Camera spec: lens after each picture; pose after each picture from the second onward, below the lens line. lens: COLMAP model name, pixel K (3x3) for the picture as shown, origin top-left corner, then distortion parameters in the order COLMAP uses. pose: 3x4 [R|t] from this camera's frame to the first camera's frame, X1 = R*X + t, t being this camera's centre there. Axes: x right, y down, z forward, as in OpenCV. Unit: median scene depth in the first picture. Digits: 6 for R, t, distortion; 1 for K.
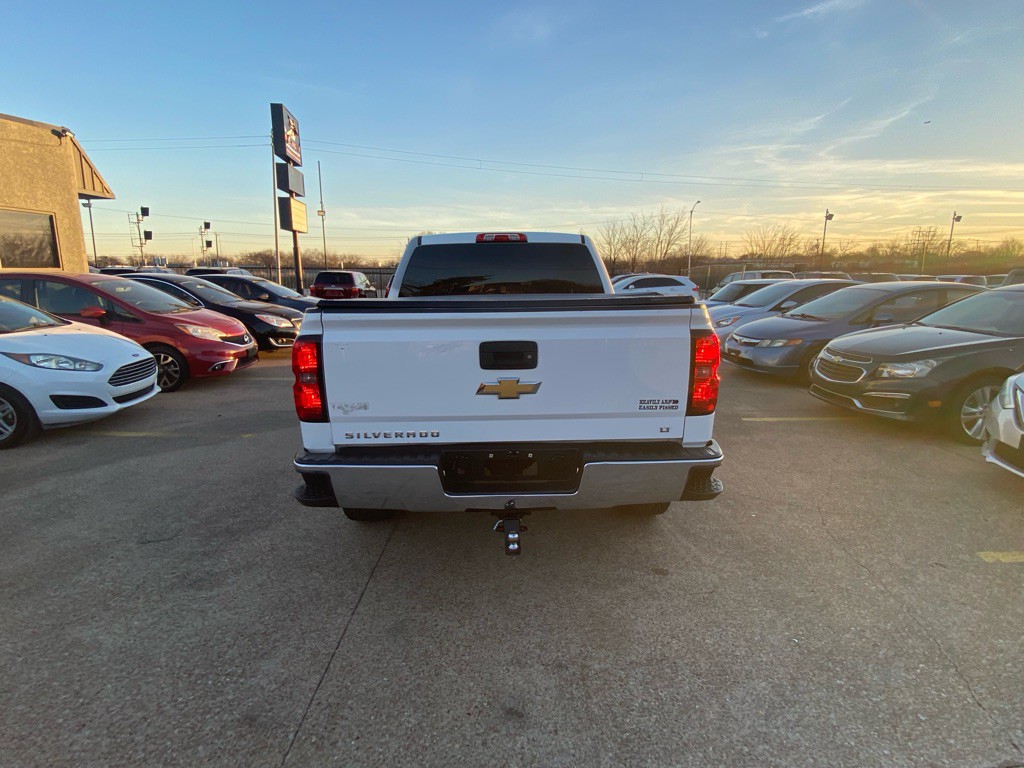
lens RADIAL K [[532.6, 0, 514.5], [0, 532.6, 379.7], [0, 0, 1]] dist [0.014640, -0.017779]
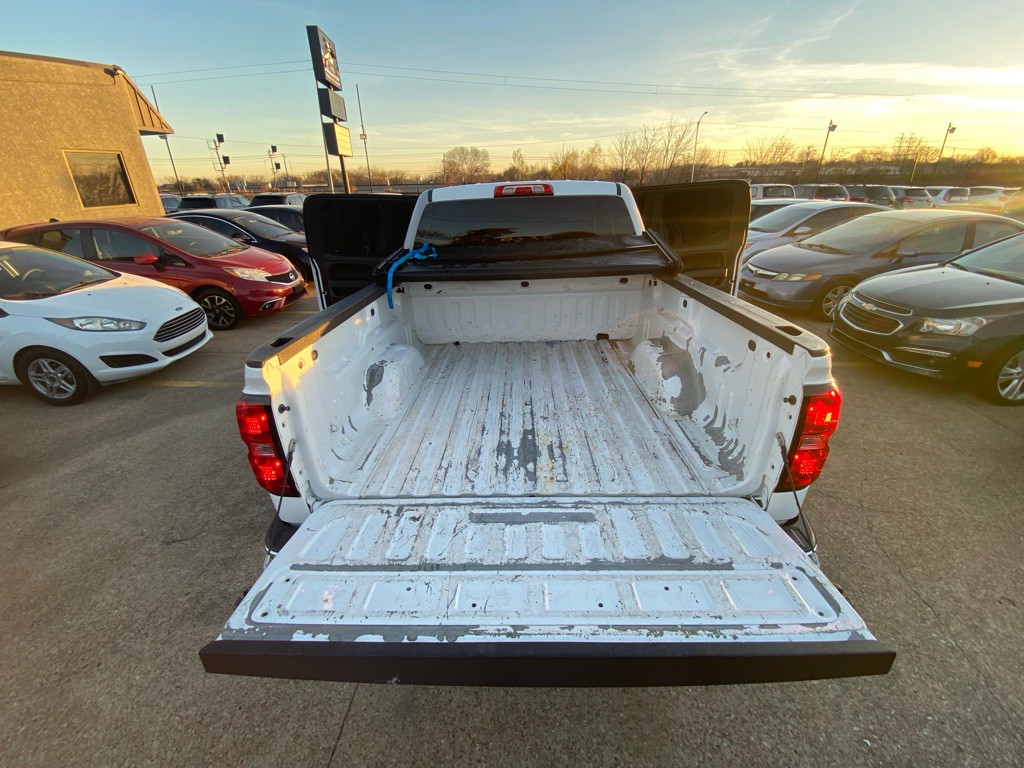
lens RADIAL K [[420.2, 0, 511.5], [0, 420.2, 383.1], [0, 0, 1]] dist [-0.001465, -0.010730]
pose [[0.998379, 0.003839, -0.056781, -0.003651], [0.010071, 0.970059, 0.242661, -0.121745], [0.056013, -0.242840, 0.968448, 0.249115]]
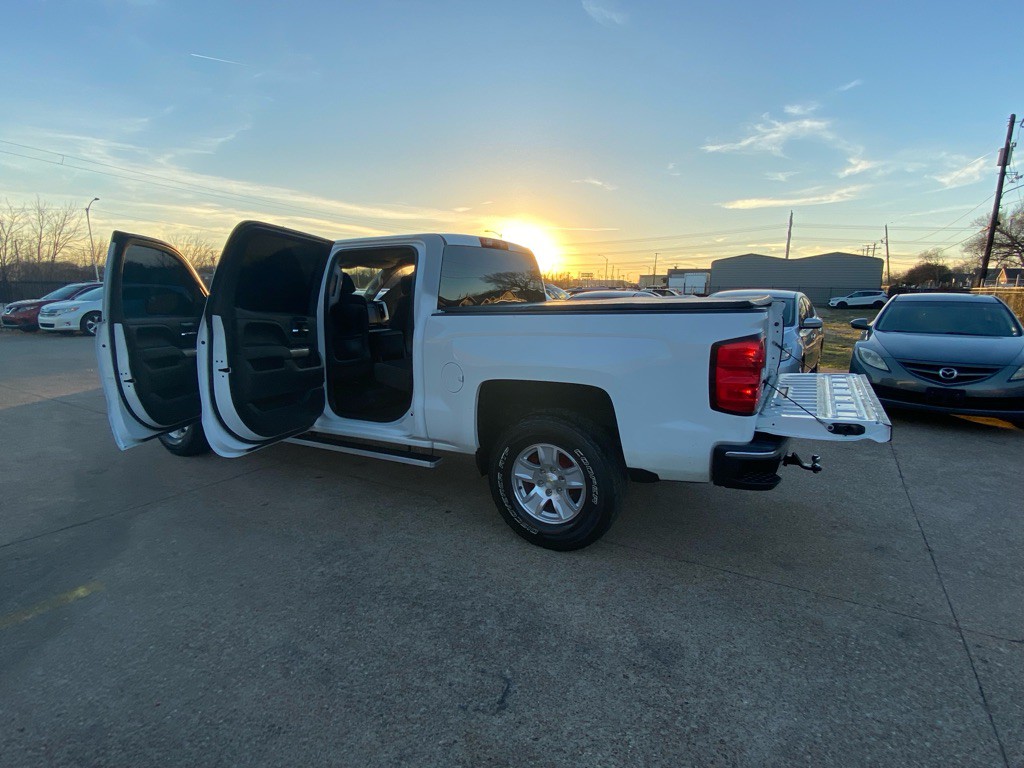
lens RADIAL K [[532.8, 0, 510.9], [0, 532.8, 377.9], [0, 0, 1]] dist [0.005600, -0.012042]
pose [[0.514877, -0.133306, 0.846836, -0.825707], [0.154592, 0.986079, 0.061233, -0.073151], [-0.843210, 0.099386, 0.528318, 0.450467]]
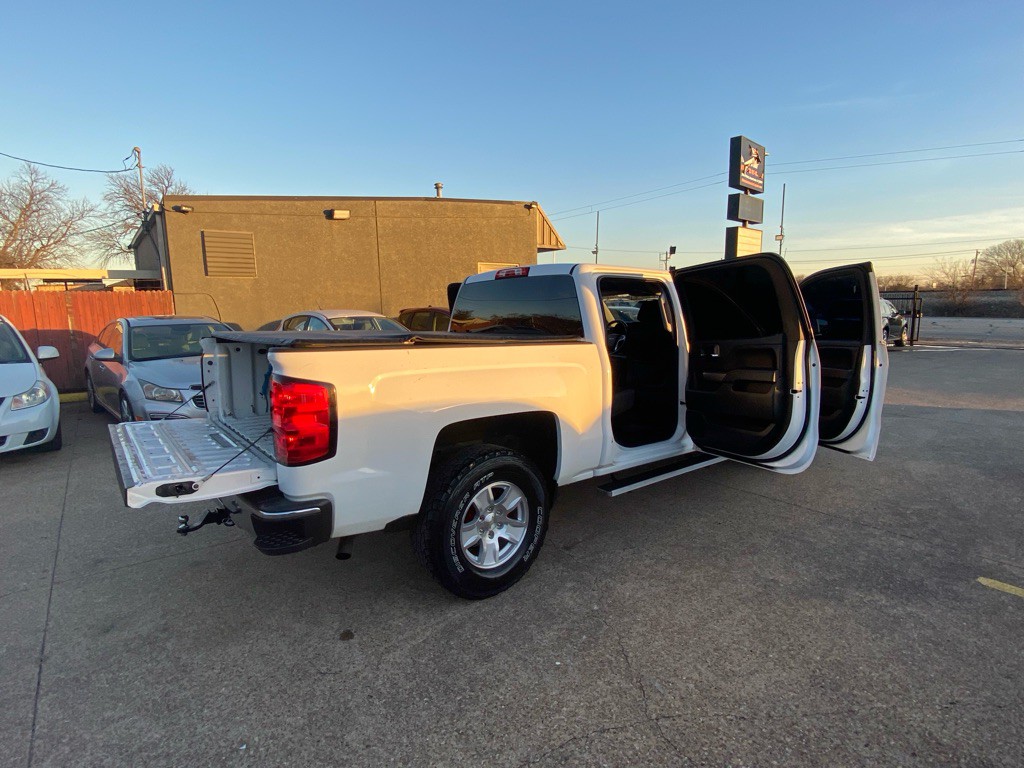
lens RADIAL K [[532.6, 0, 509.7], [0, 532.6, 382.8], [0, 0, 1]] dist [0.014640, -0.017779]
pose [[0.598020, 0.104901, -0.794587, 0.730154], [-0.139161, 0.989930, 0.025955, -0.087432], [0.789307, 0.095054, 0.606596, 0.400748]]
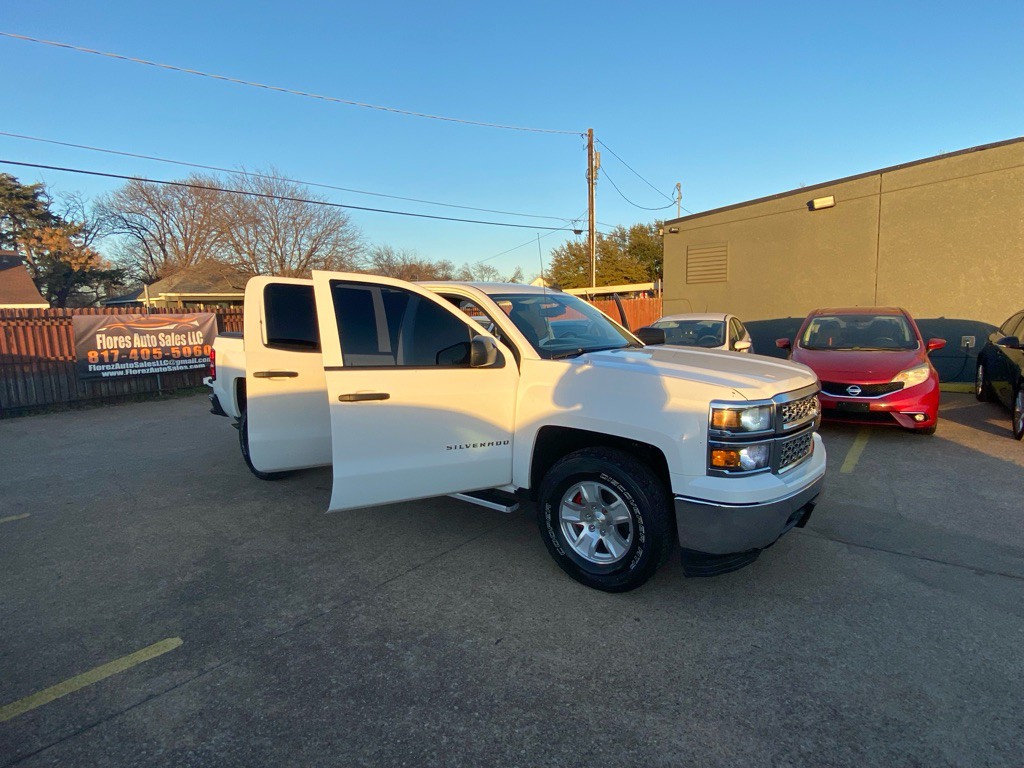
lens RADIAL K [[532.6, 0, 508.8], [0, 532.6, 378.1], [0, 0, 1]] dist [0.014640, -0.017779]
pose [[-0.626738, 0.100550, -0.772715, 0.775914], [-0.130329, 0.964145, 0.231168, -0.376541], [0.768254, 0.245589, -0.591162, 1.908267]]
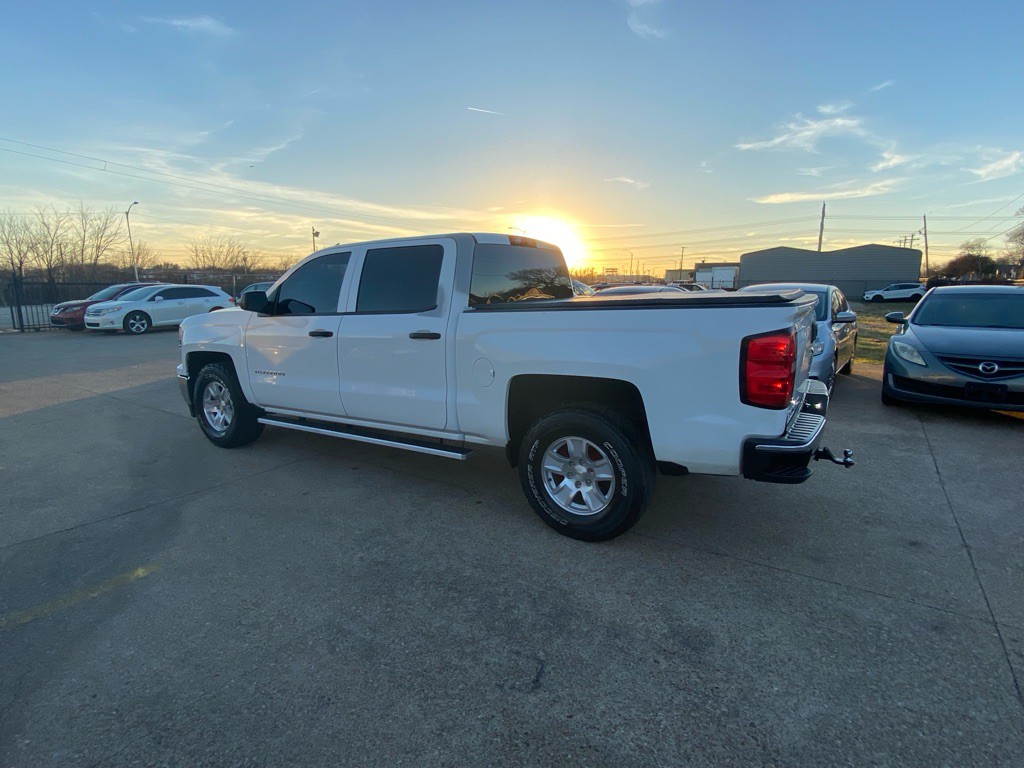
lens RADIAL K [[531.6, 0, 505.0], [0, 531.6, 379.3], [0, 0, 1]] dist [0.008526, -0.015429]
pose [[0.560110, -0.141397, 0.816262, -0.845611], [0.159286, 0.985322, 0.061382, -0.072886], [-0.812961, 0.095638, 0.574411, 0.449316]]
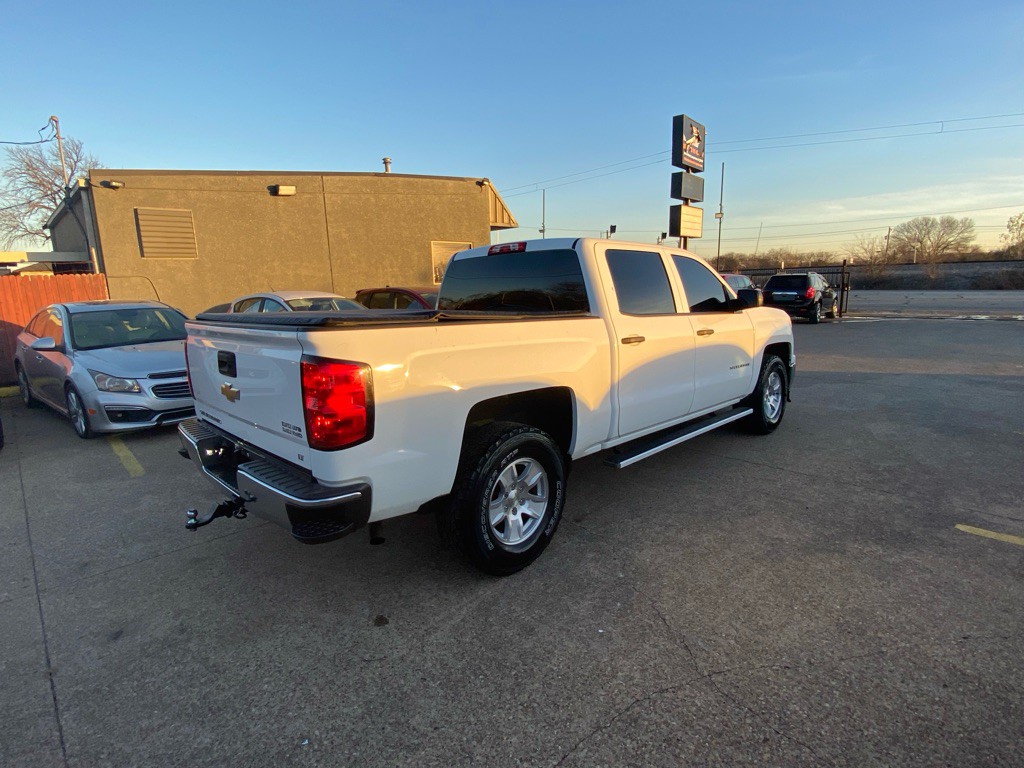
lens RADIAL K [[532.6, 0, 508.3], [0, 532.6, 381.6], [0, 0, 1]] dist [0.014640, -0.017779]
pose [[0.679590, 0.110954, -0.725152, 0.665019], [-0.111666, 0.992623, 0.047230, -0.069941], [0.725043, 0.048878, 0.686967, 0.333662]]
